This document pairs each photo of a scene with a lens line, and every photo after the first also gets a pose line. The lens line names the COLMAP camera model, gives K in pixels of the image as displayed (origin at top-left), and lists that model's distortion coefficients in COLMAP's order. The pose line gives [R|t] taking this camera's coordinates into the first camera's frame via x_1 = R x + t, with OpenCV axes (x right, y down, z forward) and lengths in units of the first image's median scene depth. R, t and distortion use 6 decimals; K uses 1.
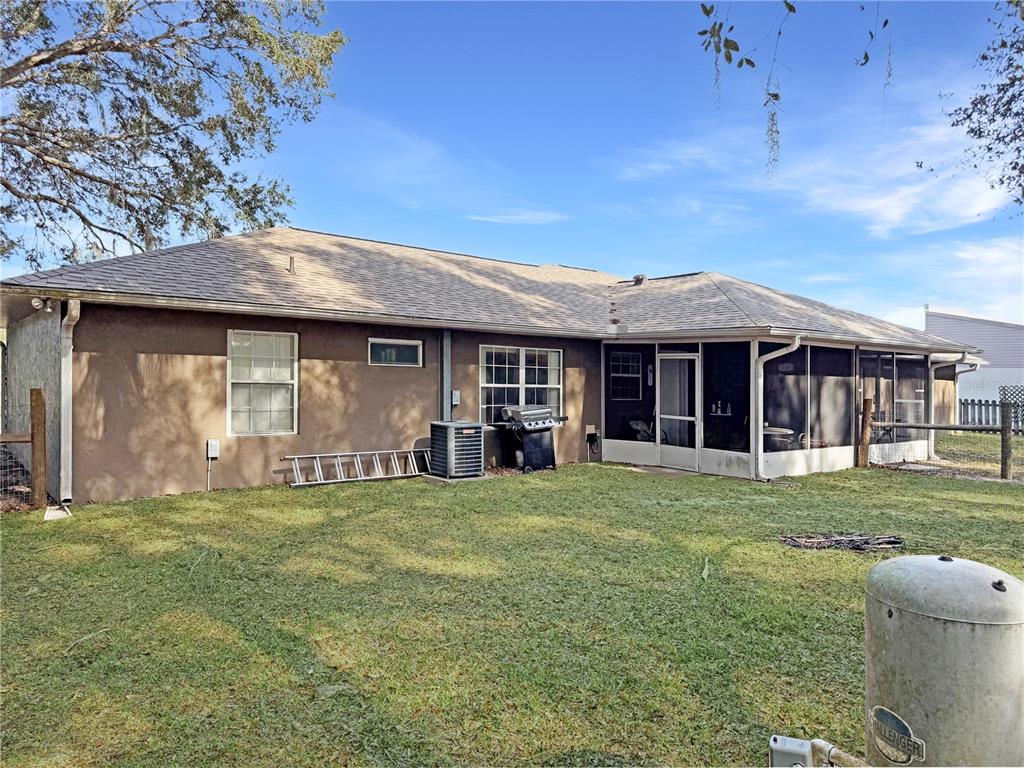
lens RADIAL K [[777.2, 0, 491.1], [0, 777.2, 328.9], [0, 0, 1]] dist [0.072831, -0.173473]
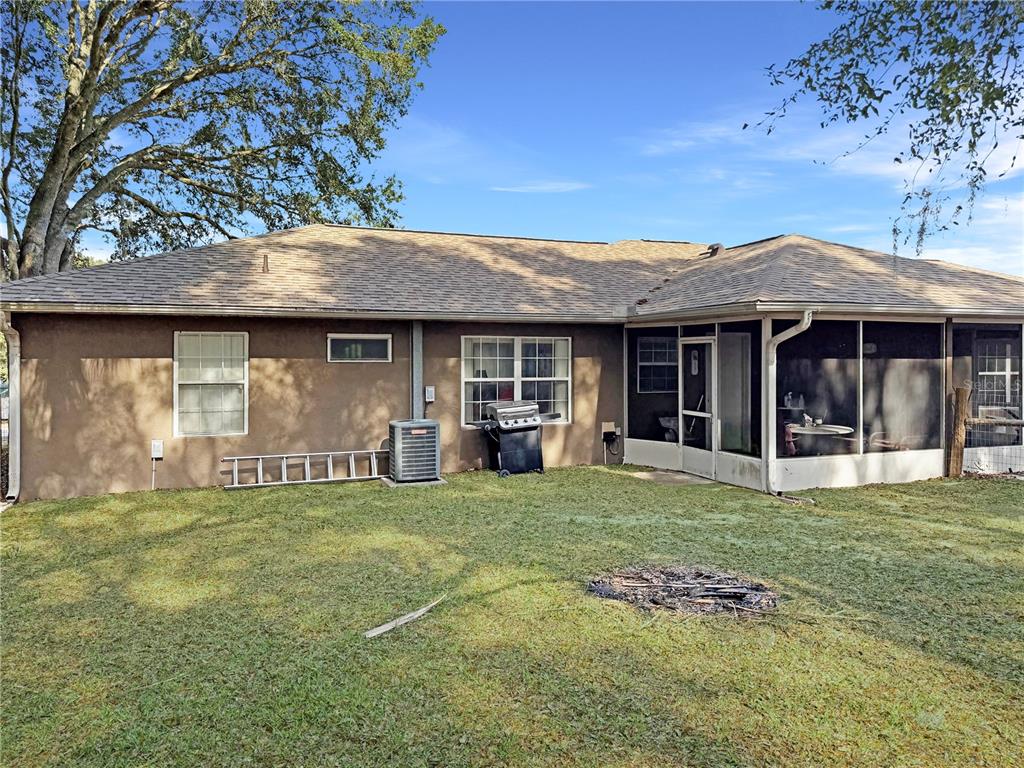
lens RADIAL K [[777.2, 0, 491.1], [0, 777.2, 328.9], [0, 0, 1]] dist [0.072831, -0.173473]
pose [[0.942999, -0.040849, -0.330279, 0.345509], [0.046274, 0.998892, 0.008577, 0.006687], [0.329563, -0.023371, 0.943844, 0.159659]]
